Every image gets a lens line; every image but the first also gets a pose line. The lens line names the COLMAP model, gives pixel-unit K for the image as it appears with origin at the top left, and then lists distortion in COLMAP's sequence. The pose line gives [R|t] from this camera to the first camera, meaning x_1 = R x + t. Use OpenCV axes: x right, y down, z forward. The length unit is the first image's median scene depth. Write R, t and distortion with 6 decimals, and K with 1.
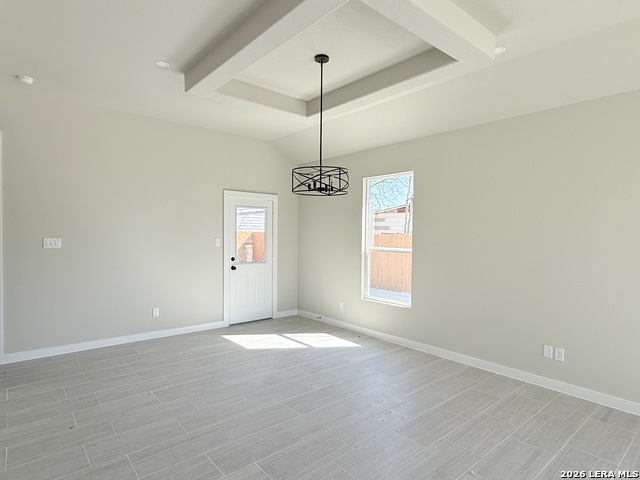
lens RADIAL K [[364.7, 0, 321.5], [0, 364.7, 241.4], [0, 0, 1]] dist [-0.002954, -0.000436]
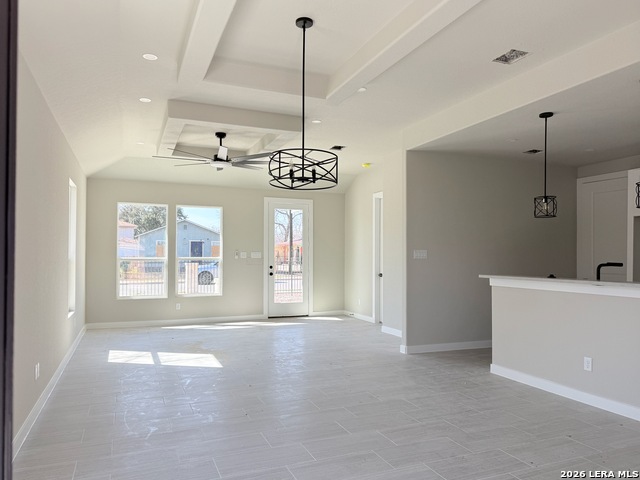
lens RADIAL K [[460.1, 0, 322.5], [0, 460.1, 248.0], [0, 0, 1]] dist [0.099309, -0.147183]
pose [[-0.951812, -0.008821, 0.306554, -0.279236], [-0.006093, 0.999933, 0.009855, 0.001200], [-0.306620, 0.007512, -0.951802, 1.515731]]
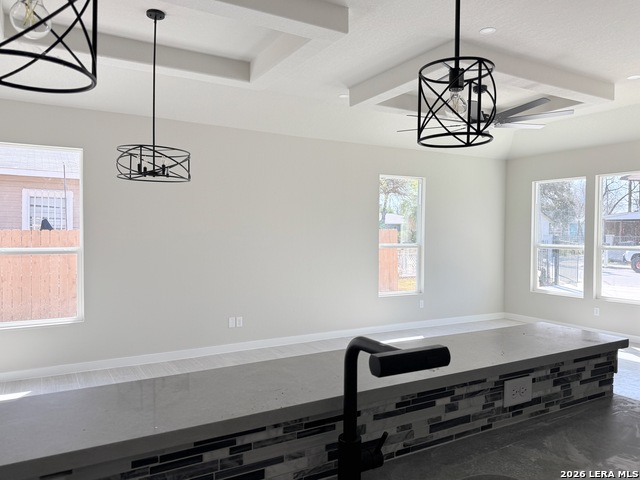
lens RADIAL K [[471.1, 0, 320.0], [0, 471.1, 240.0], [0, 0, 1]] dist [0.090567, -0.149867]
pose [[0.177796, -0.026700, 0.983705, -0.758579], [0.021657, 0.999496, 0.023214, -0.008536], [-0.983829, 0.017177, 0.178285, 0.342006]]
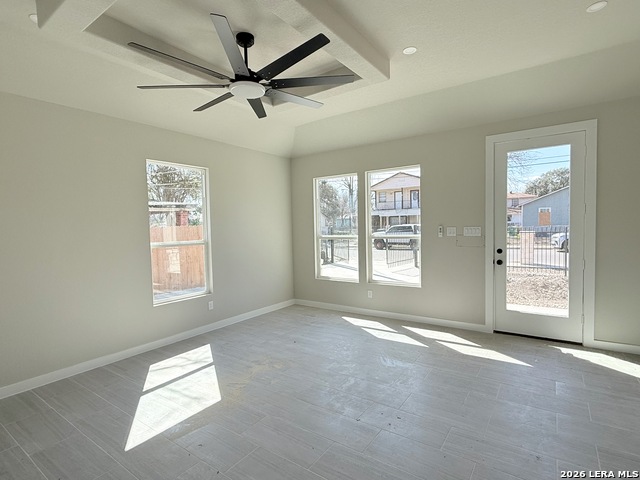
lens RADIAL K [[331.6, 0, 319.9], [0, 331.6, 241.2], [0, 0, 1]] dist [-0.001214, 0.000295]
pose [[-0.249878, -0.050279, 0.966971, -0.168625], [0.044954, 0.996972, 0.063456, 0.003134], [-0.967233, 0.059326, -0.246861, 0.194266]]
